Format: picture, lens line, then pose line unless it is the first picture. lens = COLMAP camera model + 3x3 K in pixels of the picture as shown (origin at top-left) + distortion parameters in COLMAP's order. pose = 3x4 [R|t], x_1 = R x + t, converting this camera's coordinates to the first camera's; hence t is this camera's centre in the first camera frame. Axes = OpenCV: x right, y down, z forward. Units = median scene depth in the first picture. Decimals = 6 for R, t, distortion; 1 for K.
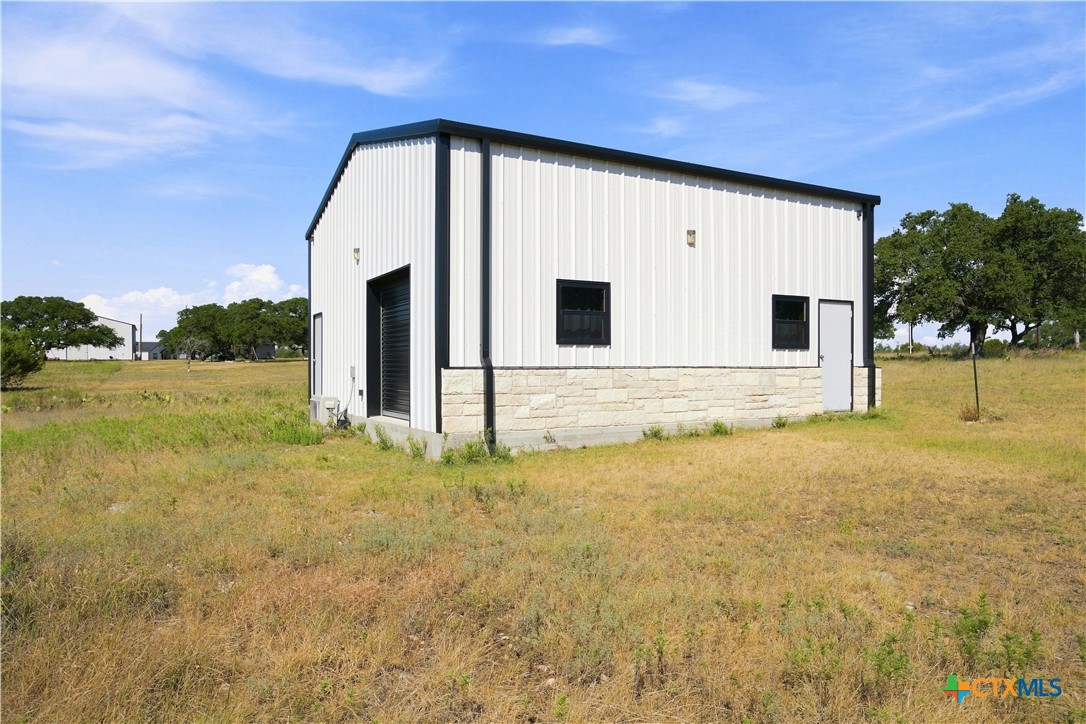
lens RADIAL K [[718.6, 0, 544.4], [0, 718.6, 366.8], [0, 0, 1]] dist [-0.021172, 0.034650]
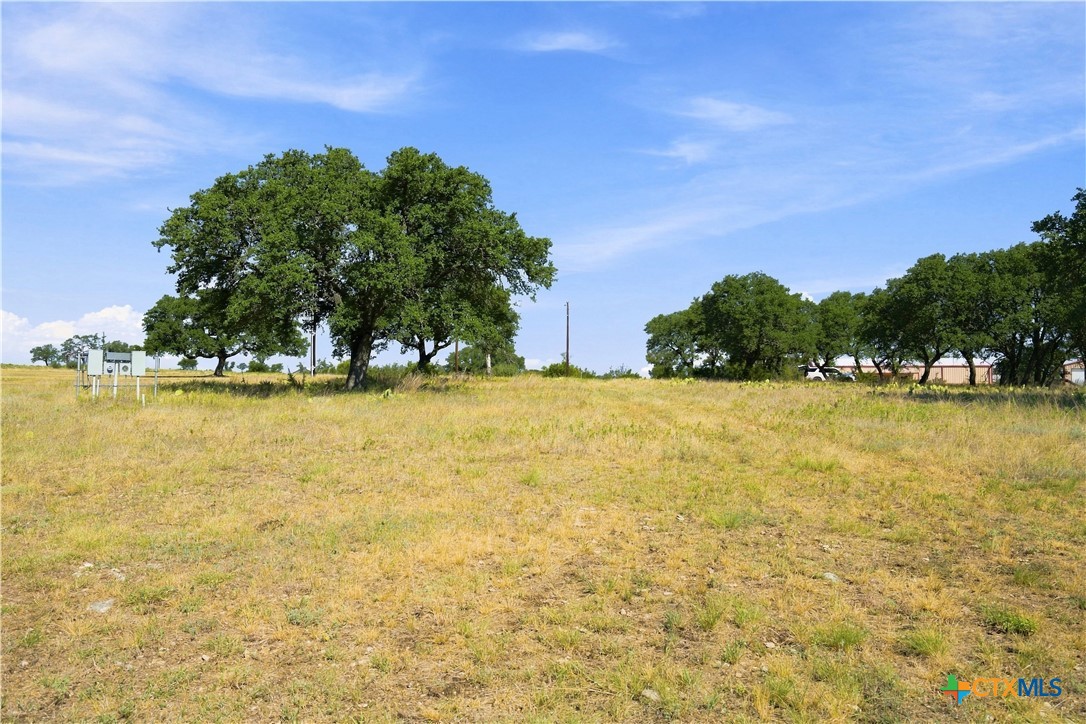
lens RADIAL K [[718.6, 0, 540.3], [0, 718.6, 358.4], [0, 0, 1]] dist [-0.021172, 0.034650]
pose [[0.763523, 0.028889, 0.645134, 0.315131], [-0.006377, 0.999287, -0.037201, -0.016838], [-0.645749, 0.024289, 0.763163, 0.407487]]
